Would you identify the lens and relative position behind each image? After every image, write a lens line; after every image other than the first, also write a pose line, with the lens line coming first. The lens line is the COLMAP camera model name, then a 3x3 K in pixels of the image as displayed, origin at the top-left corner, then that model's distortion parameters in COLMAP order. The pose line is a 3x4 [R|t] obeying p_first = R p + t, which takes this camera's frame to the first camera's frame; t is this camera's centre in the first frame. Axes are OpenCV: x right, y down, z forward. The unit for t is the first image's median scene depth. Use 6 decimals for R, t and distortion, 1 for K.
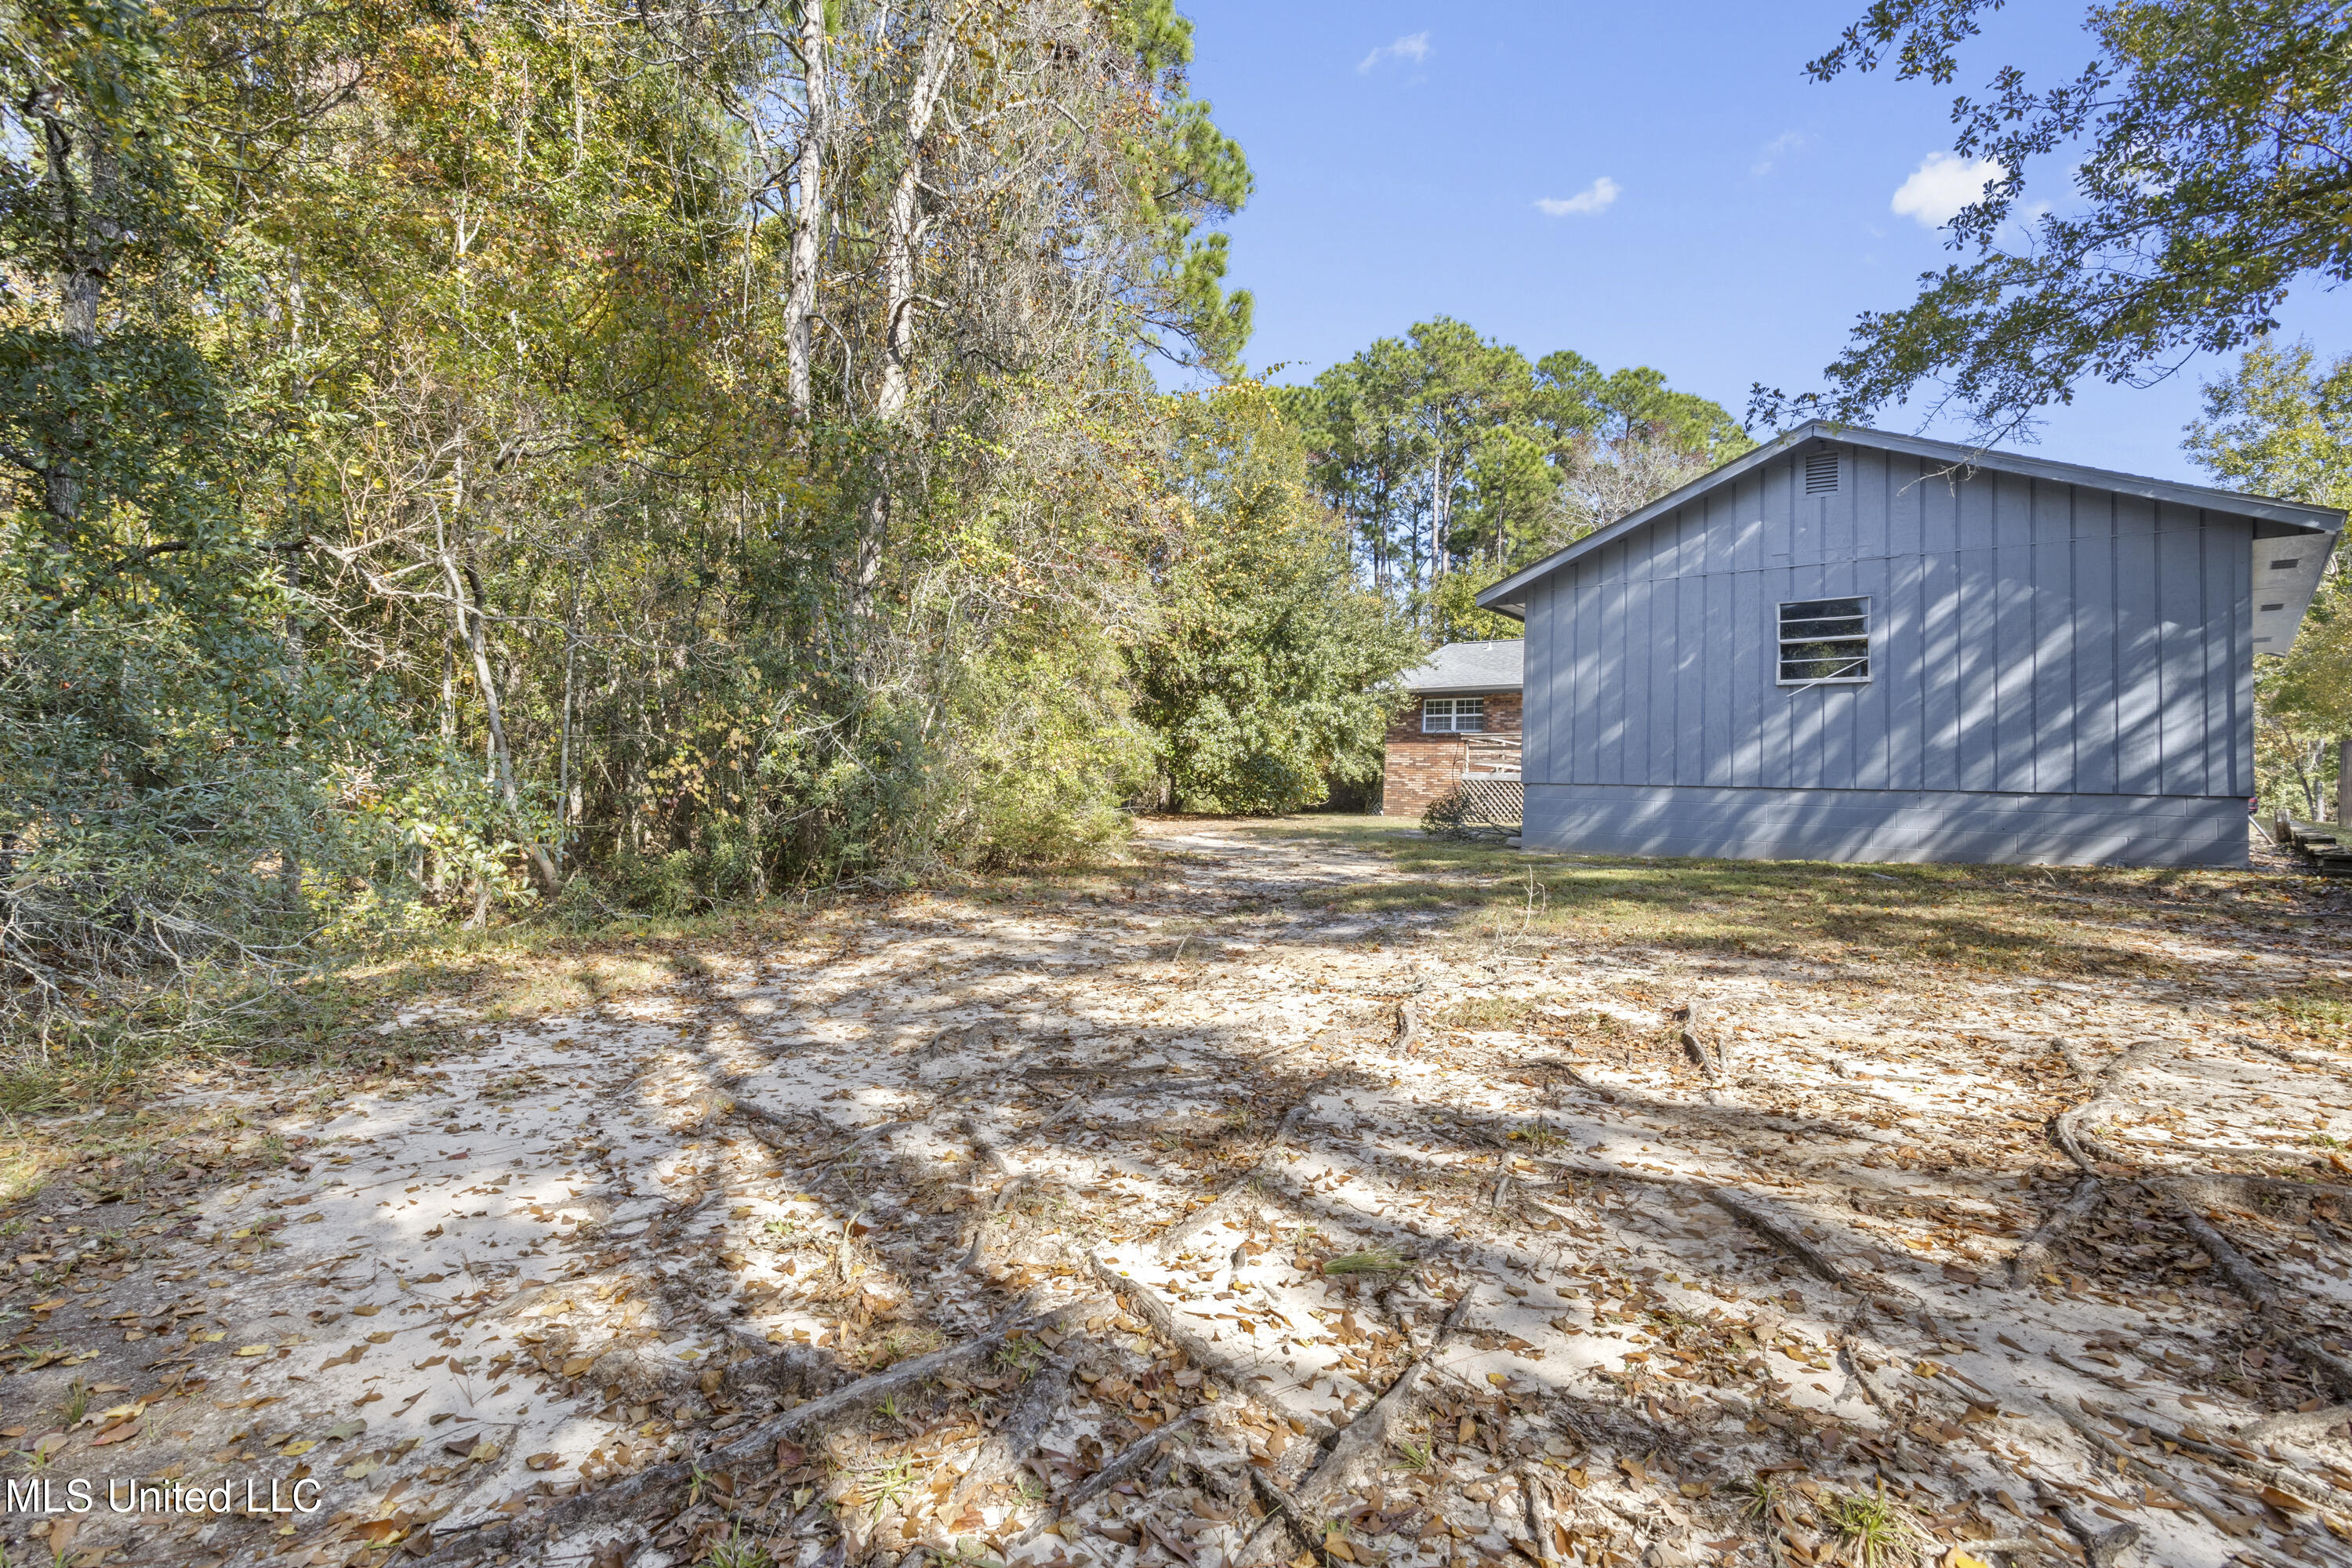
lens RADIAL K [[1150.9, 0, 1175.3], [0, 1150.9, 776.6], [0, 0, 1]] dist [0.005514, 0.003631]
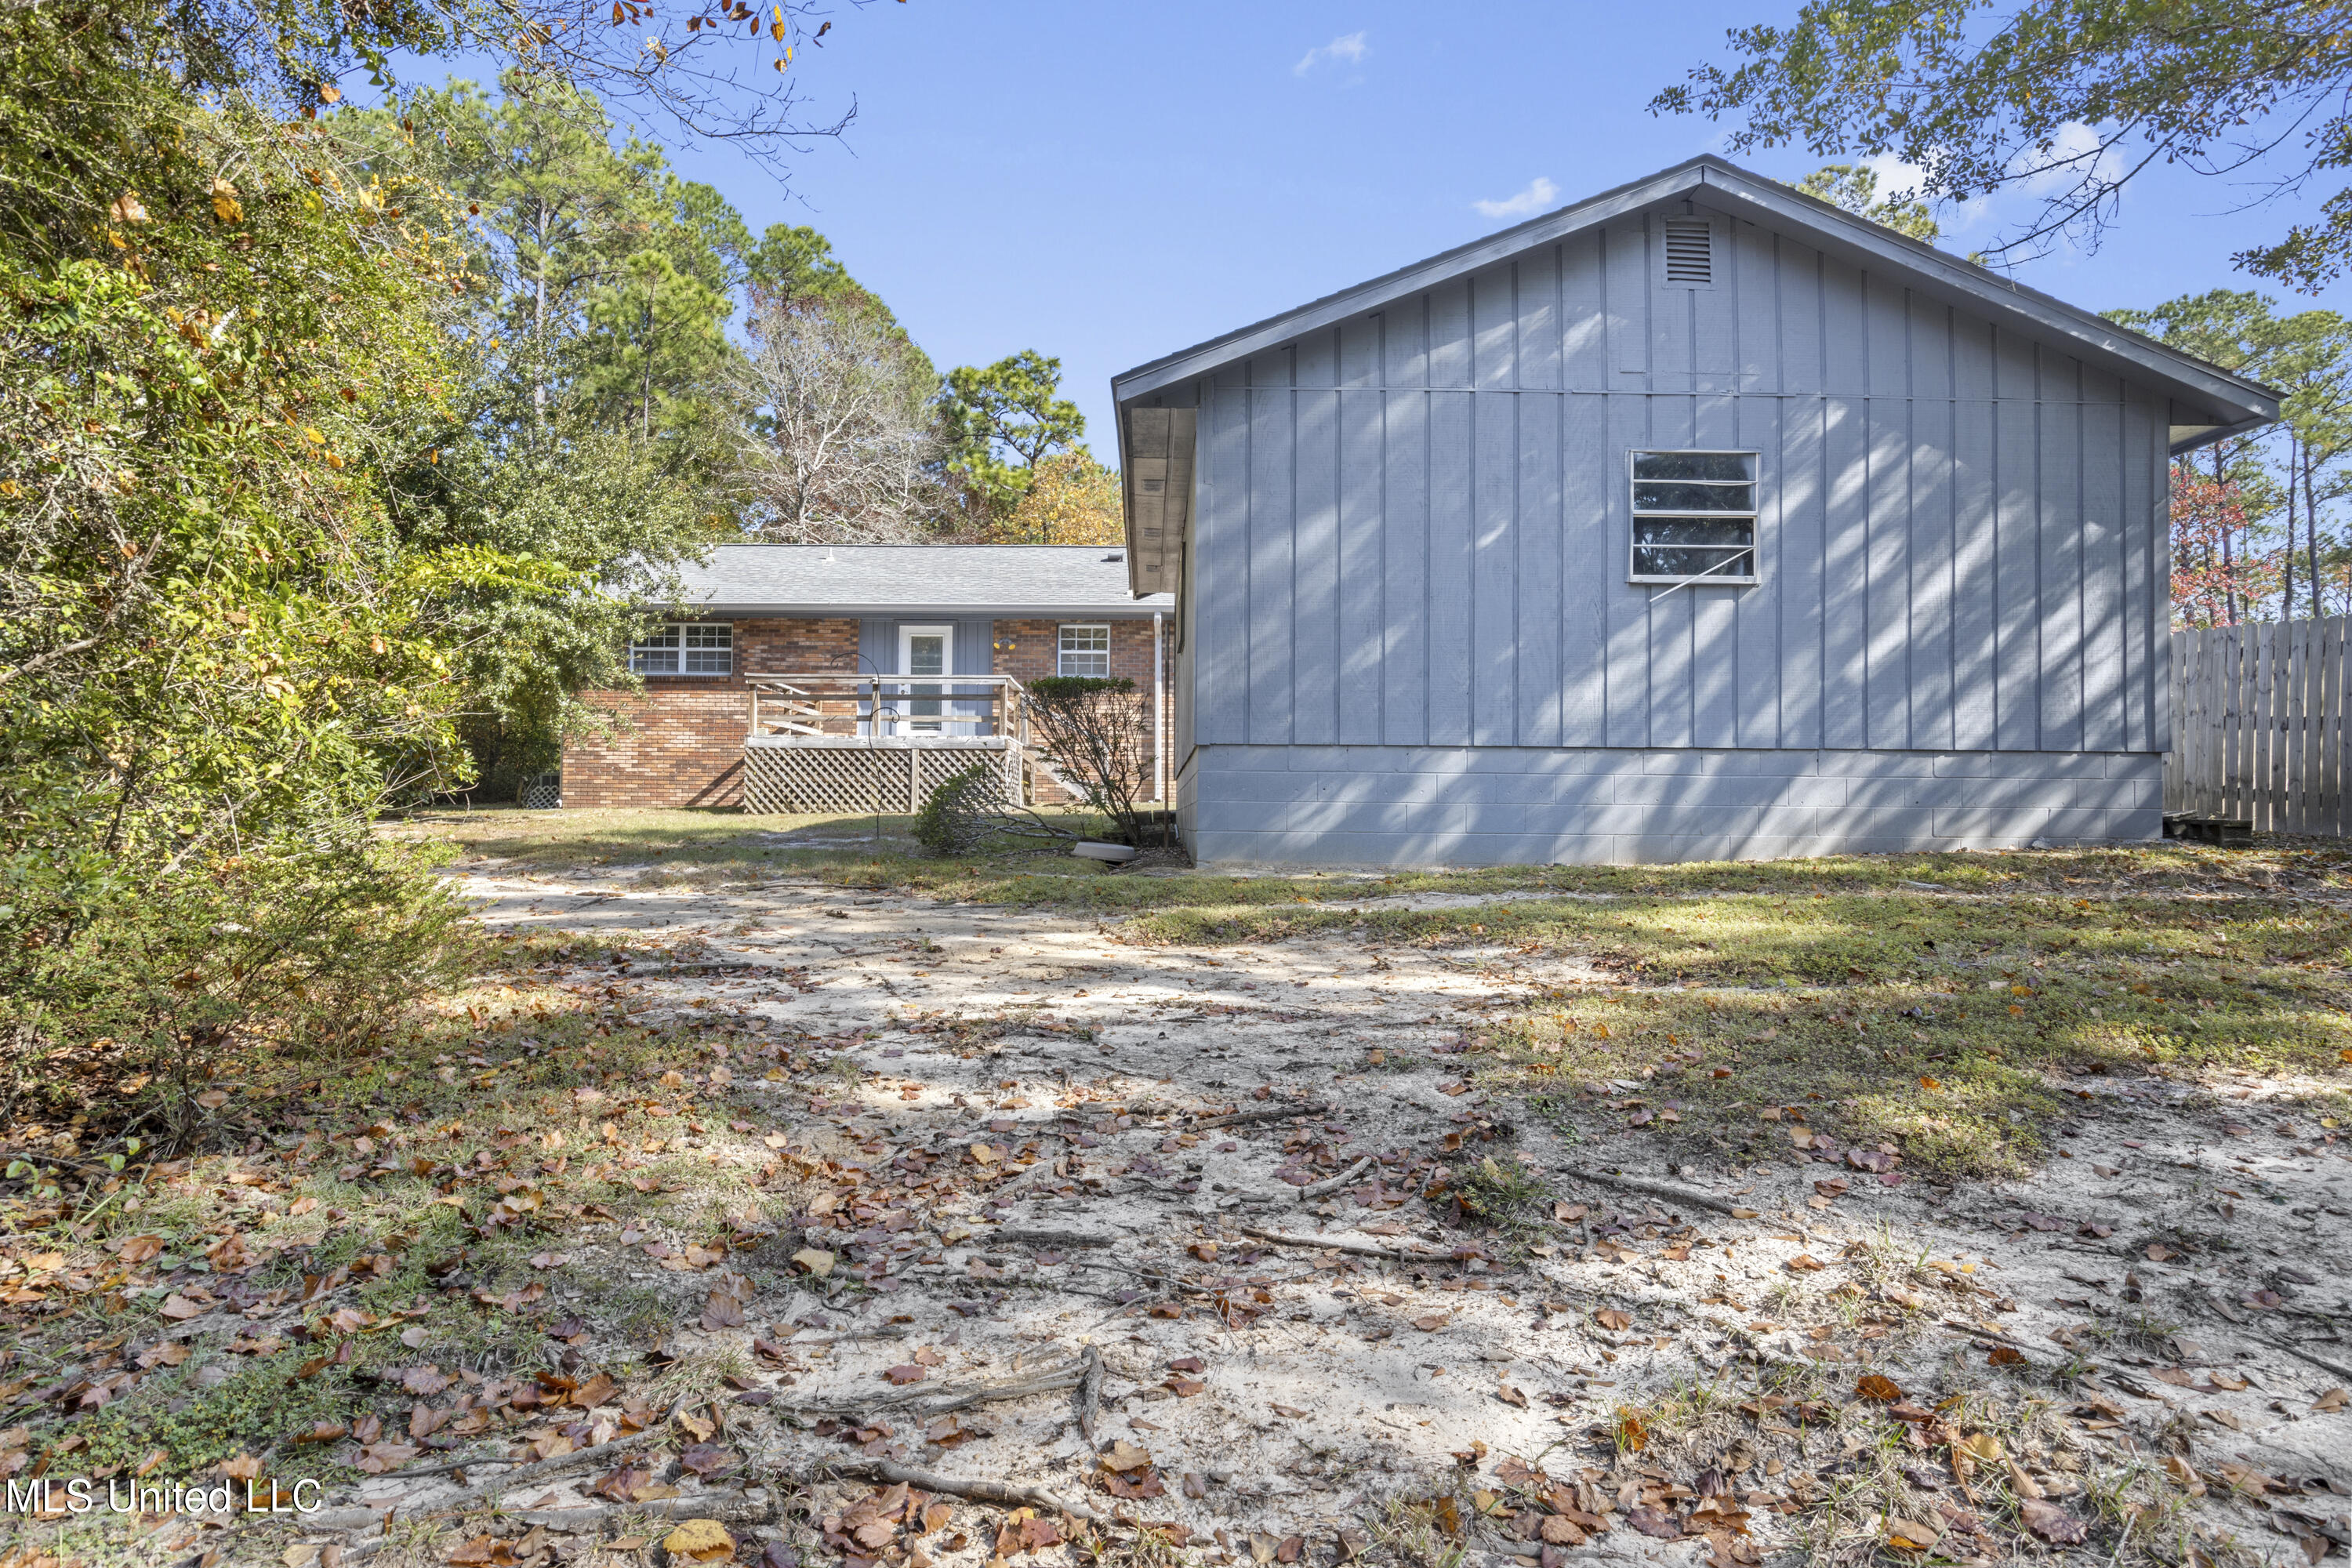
lens RADIAL K [[1319.2, 0, 1176.7], [0, 1319.2, 797.5], [0, 0, 1]] dist [0.000580, 0.000387]
pose [[0.729795, -0.030761, 0.682974, -0.157210], [0.006602, 0.999258, 0.037951, 0.008954], [-0.683635, -0.023188, 0.729456, 0.665506]]
